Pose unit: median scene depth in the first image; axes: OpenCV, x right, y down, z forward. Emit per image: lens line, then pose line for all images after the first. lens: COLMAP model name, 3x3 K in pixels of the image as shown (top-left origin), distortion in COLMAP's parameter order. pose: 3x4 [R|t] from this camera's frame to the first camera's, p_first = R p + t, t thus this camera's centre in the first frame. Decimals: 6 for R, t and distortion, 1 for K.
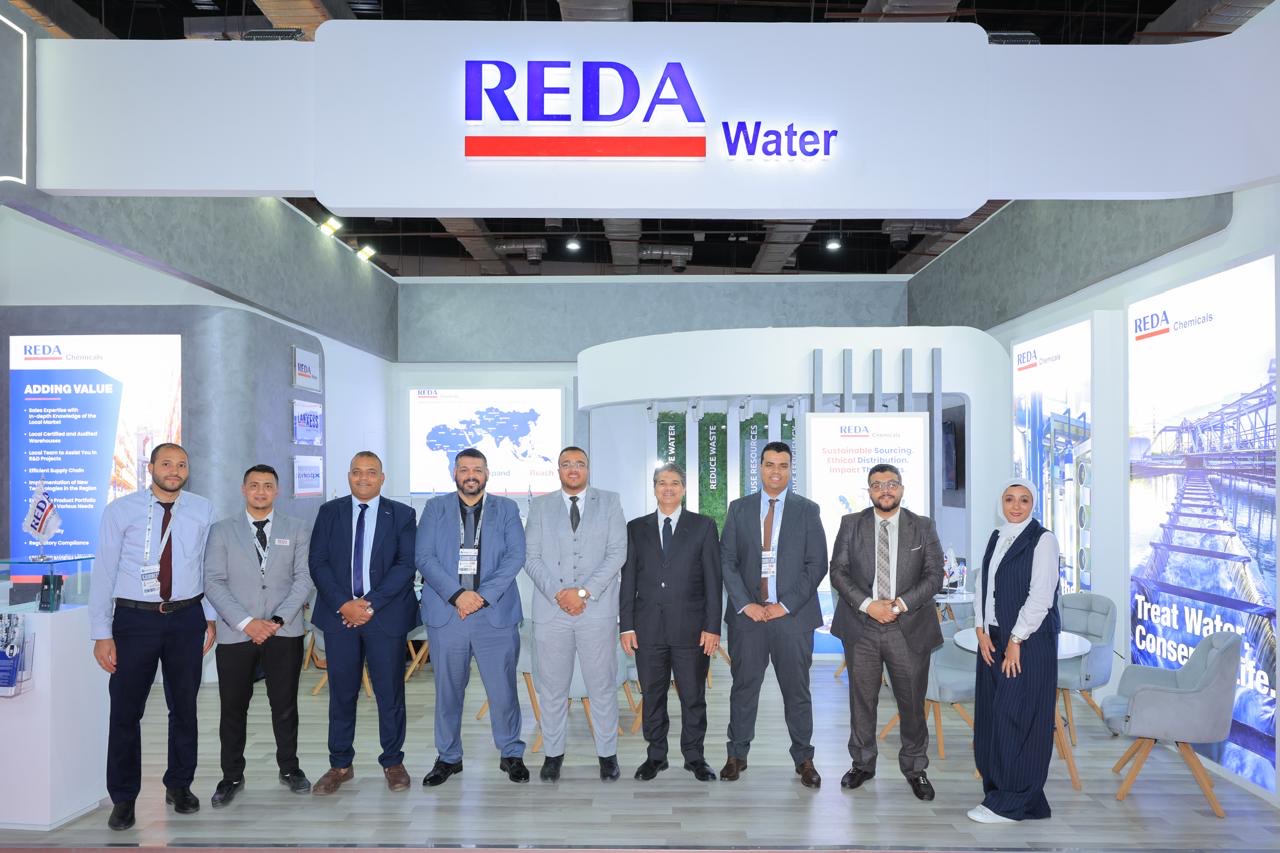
lens RADIAL K [[816.3, 0, 645.3], [0, 816.3, 465.8], [0, 0, 1]] dist [0.004334, 0.000045]
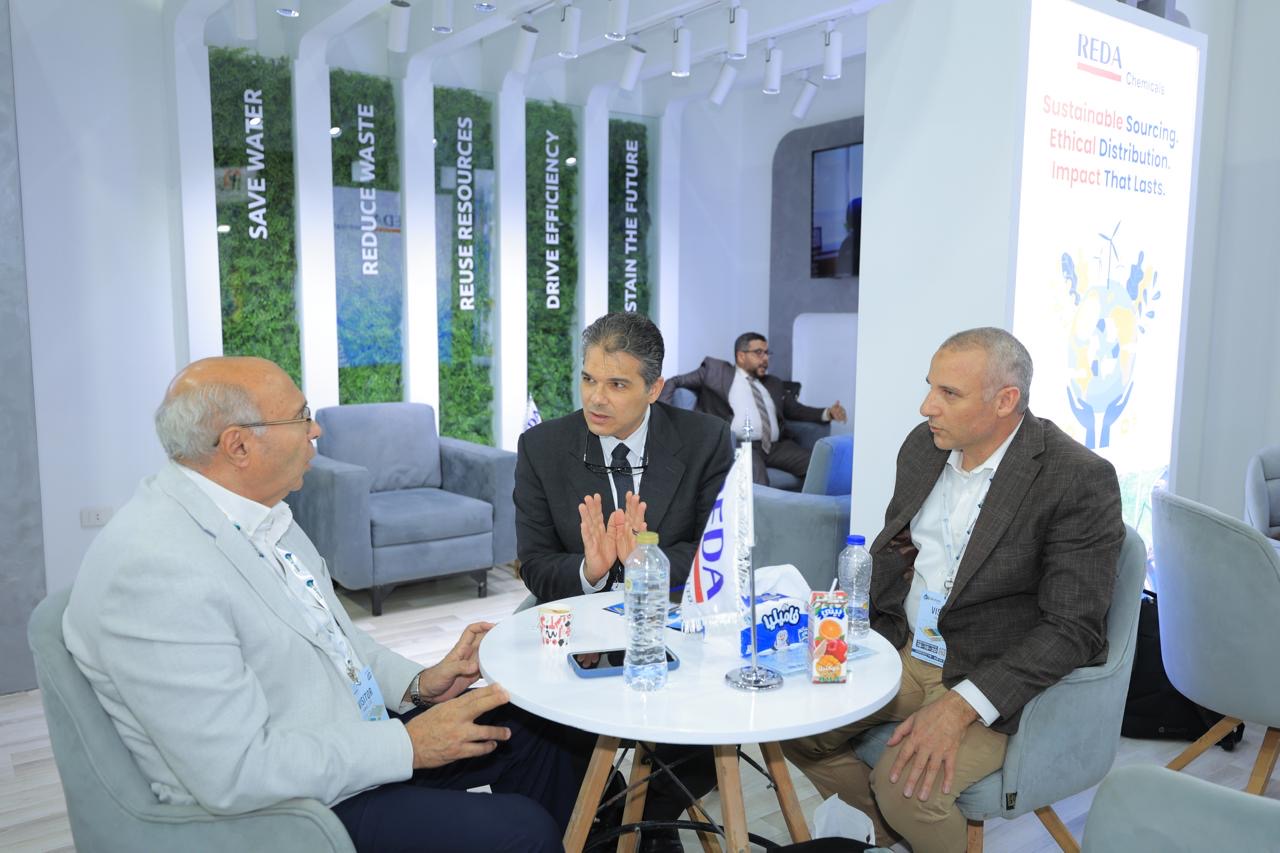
lens RADIAL K [[969.4, 0, 643.2], [0, 969.4, 428.2], [0, 0, 1]] dist [-0.001875, -0.001358]
pose [[0.797120, -0.065885, 0.600215, -0.169980], [-0.011269, 0.992233, 0.123882, 0.077704], [-0.603715, -0.105512, 0.790187, 1.020014]]
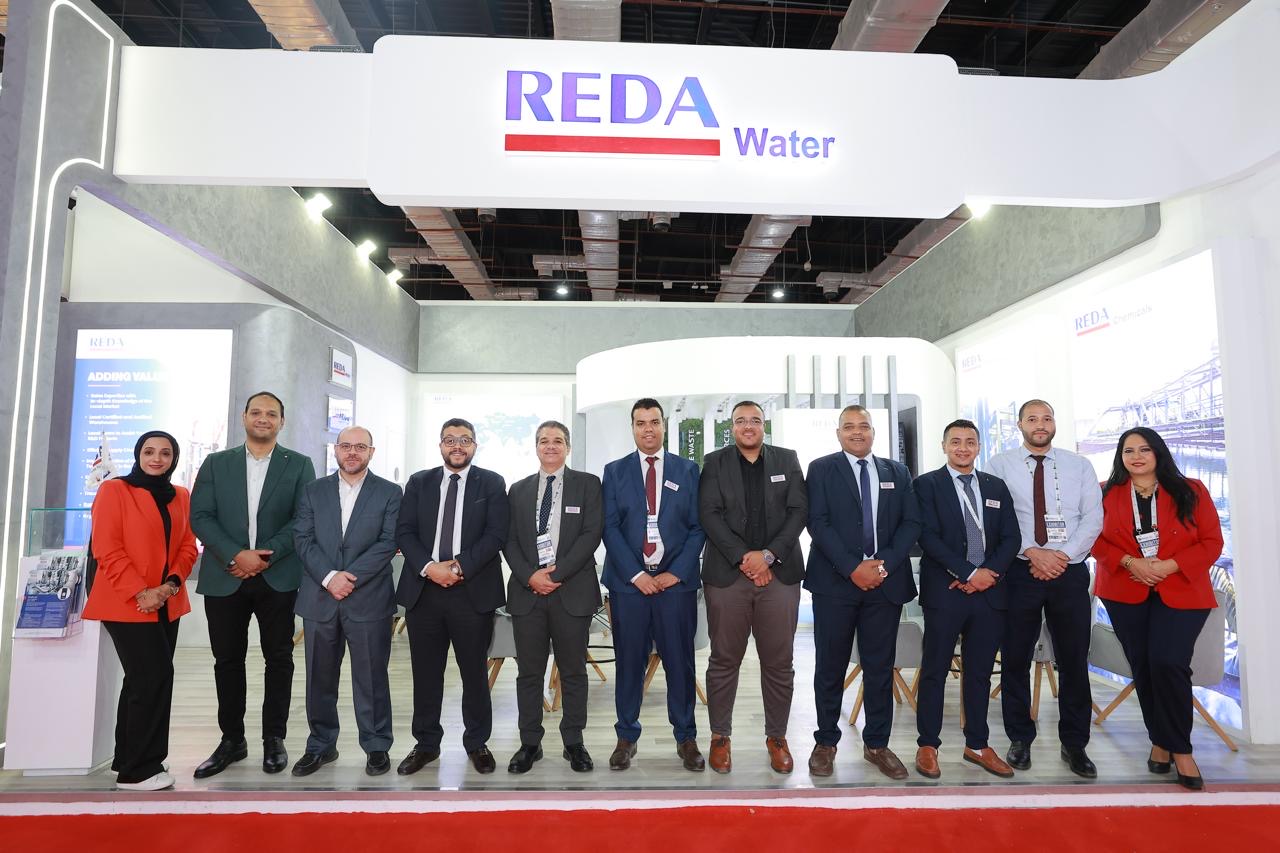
lens RADIAL K [[682.9, 0, 639.1], [0, 682.9, 431.8], [0, 0, 1]] dist [-0.039425, 0.022468]
pose [[0.999164, 0.008596, 0.039956, -0.054752], [-0.005387, 0.996802, -0.079724, 0.058100], [-0.040514, 0.079442, 0.996016, 0.078558]]
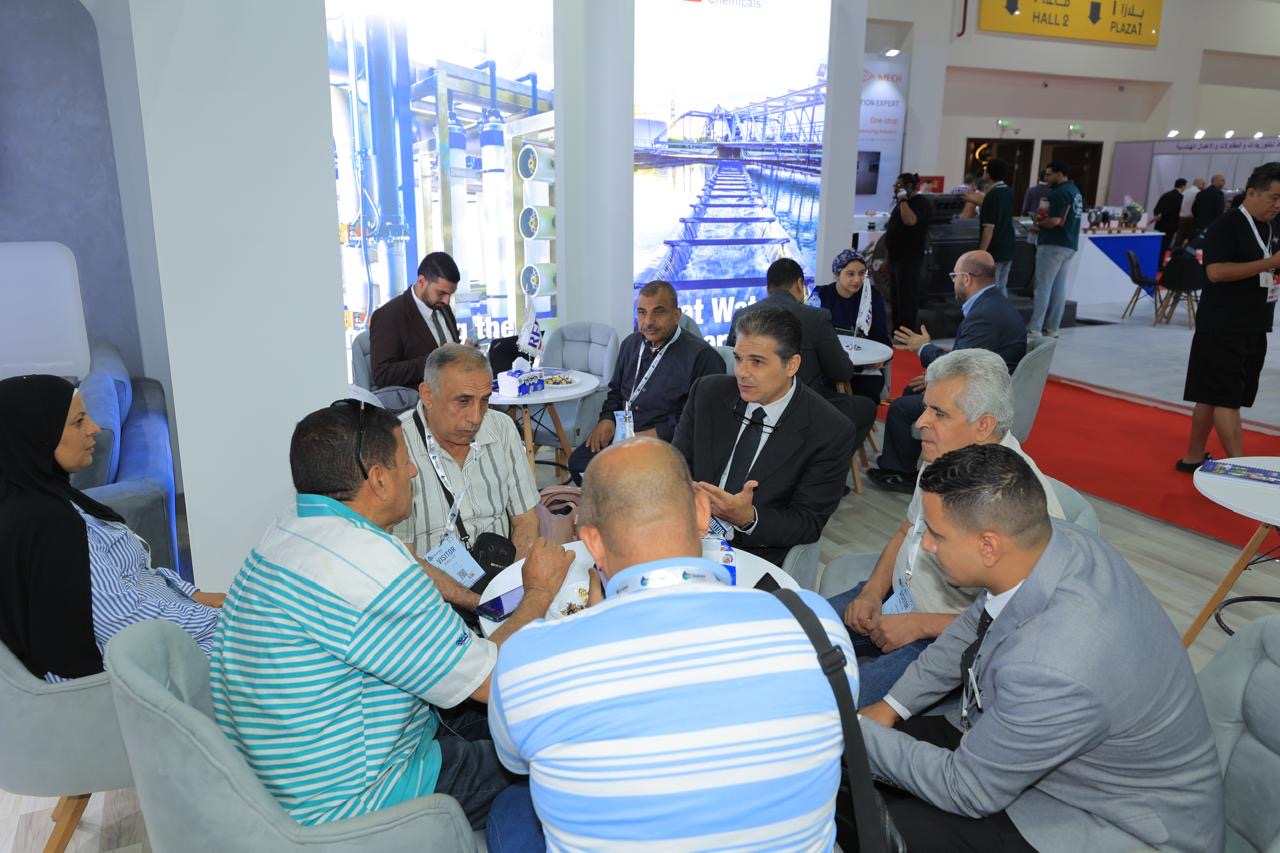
lens RADIAL K [[969.4, 0, 643.2], [0, 969.4, 428.2], [0, 0, 1]] dist [-0.001875, -0.001358]
pose [[-0.455438, -0.231890, 0.859537, -0.324027], [-0.014459, 0.967281, 0.253296, 0.020244], [-0.890150, 0.102933, -0.443889, 1.399770]]
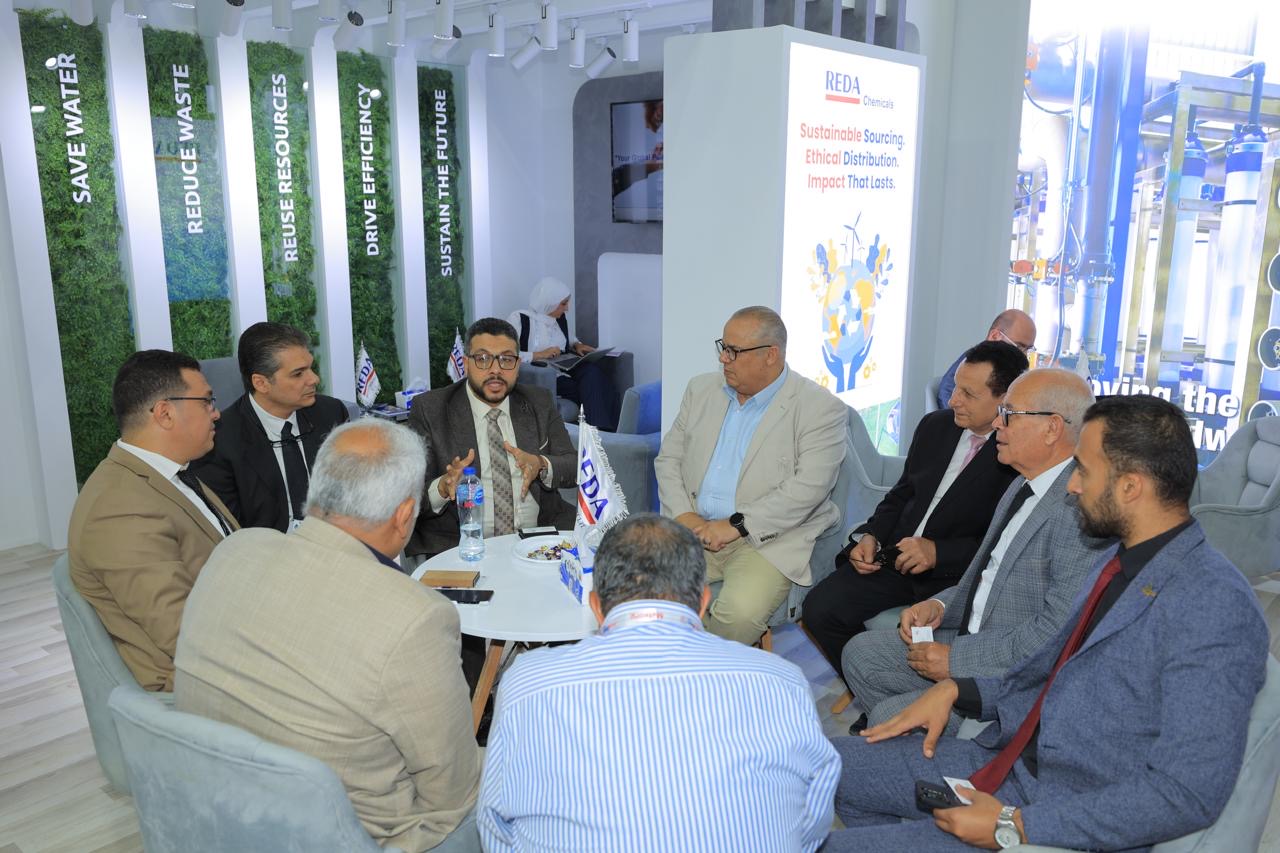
lens RADIAL K [[1021.4, 0, 641.9], [0, 1021.4, 423.2], [0, 0, 1]] dist [-0.001203, -0.000857]
pose [[0.651587, -0.162244, 0.741021, -0.289038], [-0.007097, 0.975513, 0.219826, 0.015163], [-0.758541, -0.148495, 0.634480, 0.934272]]
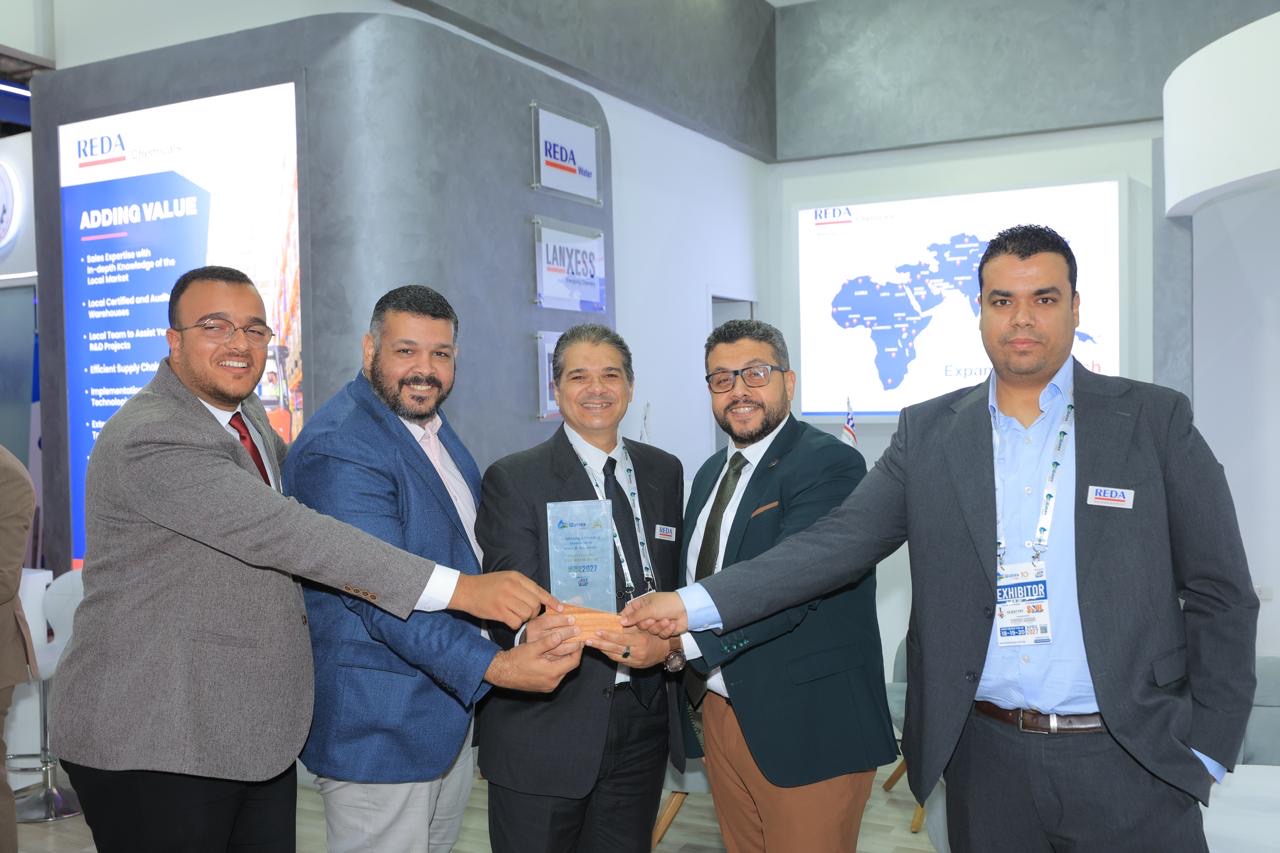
lens RADIAL K [[1213.4, 0, 634.4], [0, 1213.4, 423.7], [0, 0, 1]] dist [0.004365, -0.002130]
pose [[0.894063, -0.003228, -0.447929, -0.077381], [0.018114, 0.999417, 0.028952, 0.028839], [0.447574, -0.033998, 0.893600, 0.509755]]
